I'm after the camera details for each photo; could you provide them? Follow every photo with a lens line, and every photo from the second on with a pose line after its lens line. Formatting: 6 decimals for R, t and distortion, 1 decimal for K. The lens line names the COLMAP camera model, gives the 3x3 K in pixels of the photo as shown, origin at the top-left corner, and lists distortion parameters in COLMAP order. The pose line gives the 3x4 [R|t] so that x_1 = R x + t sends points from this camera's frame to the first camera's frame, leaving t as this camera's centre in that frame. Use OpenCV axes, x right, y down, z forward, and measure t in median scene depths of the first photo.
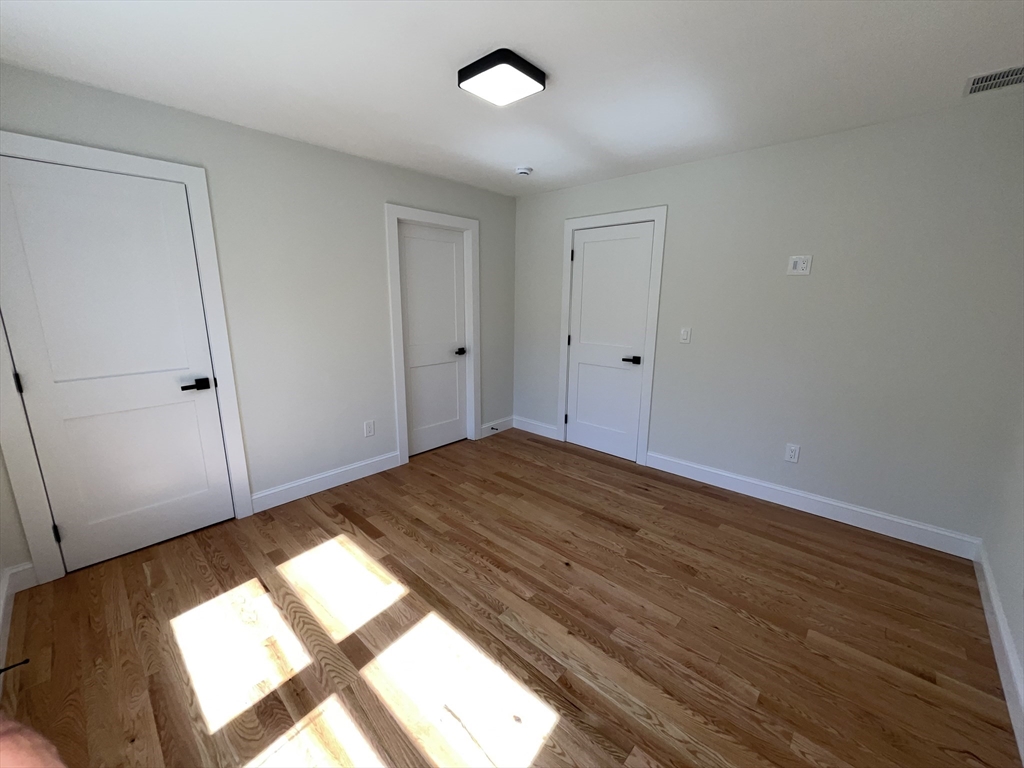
lens RADIAL K [[411.6, 0, 511.1], [0, 411.6, 384.4], [0, 0, 1]] dist [-0.002670, 0.000171]
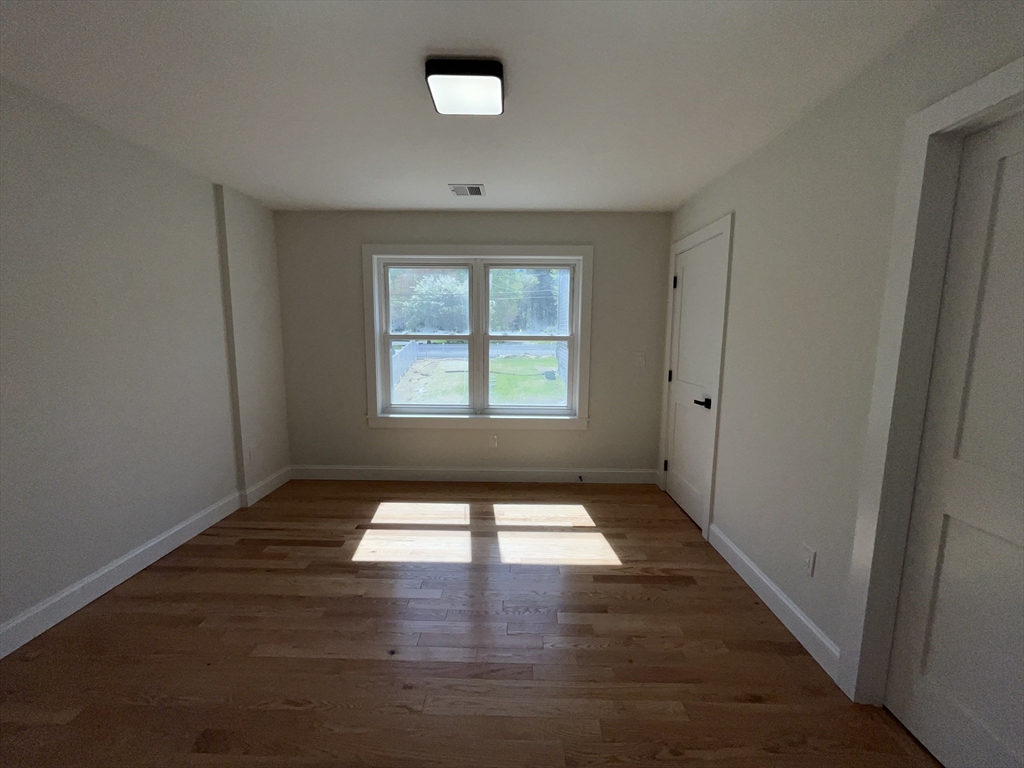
lens RADIAL K [[411.6, 0, 511.1], [0, 411.6, 384.4], [0, 0, 1]] dist [-0.002670, 0.000171]
pose [[-0.744781, 0.072830, -0.663323, 0.377761], [-0.154959, 0.947979, 0.278073, -0.257058], [0.649068, 0.309891, -0.694751, 1.277611]]
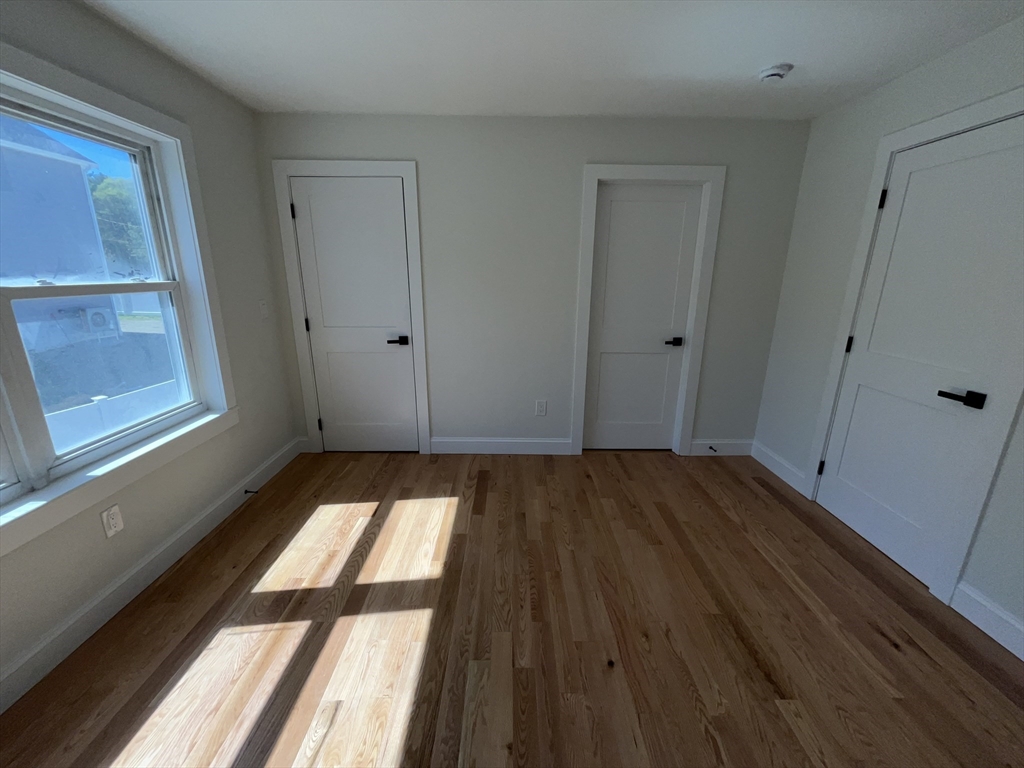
lens RADIAL K [[411.6, 0, 511.1], [0, 411.6, 384.4], [0, 0, 1]] dist [-0.002670, 0.000171]
pose [[0.681370, 0.191324, -0.706491, 0.346812], [-0.157323, 0.980954, 0.113921, -0.057881], [0.714832, 0.033525, 0.698493, 0.323185]]
